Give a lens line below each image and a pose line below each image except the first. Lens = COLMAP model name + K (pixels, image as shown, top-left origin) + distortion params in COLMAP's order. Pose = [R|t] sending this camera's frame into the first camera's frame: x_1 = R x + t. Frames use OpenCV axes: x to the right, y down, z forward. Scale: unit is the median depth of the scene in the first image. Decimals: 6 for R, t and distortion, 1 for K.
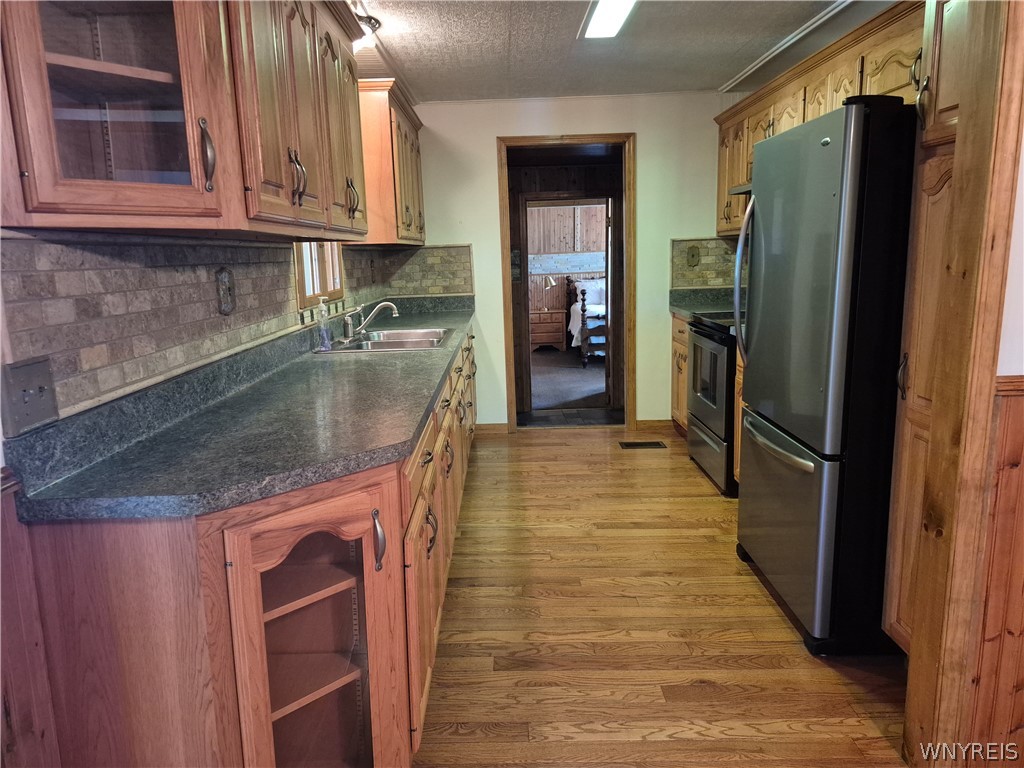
lens RADIAL K [[707.5, 0, 509.2], [0, 707.5, 384.4], [0, 0, 1]] dist [0.067160, -0.072828]
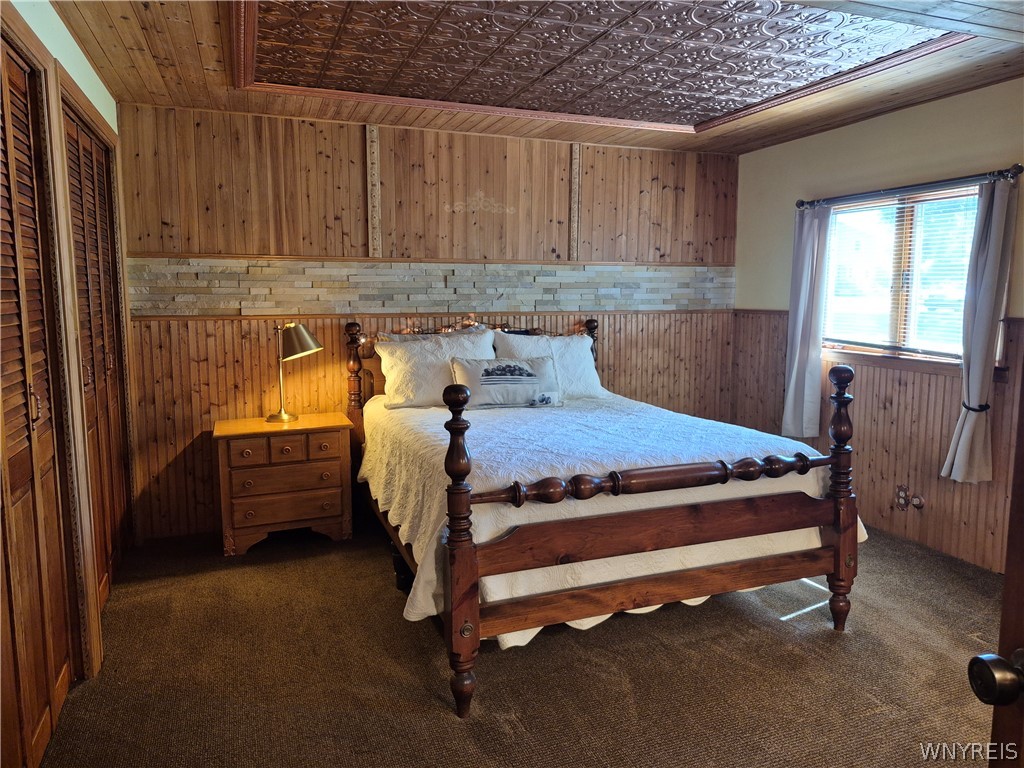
lens RADIAL K [[707.5, 0, 516.5], [0, 707.5, 384.5], [0, 0, 1]] dist [0.067160, -0.072828]
pose [[0.931407, -0.016646, 0.363599, 0.035267], [0.039307, 0.997712, -0.055014, -0.118125], [-0.361851, 0.065532, 0.929930, 0.758440]]
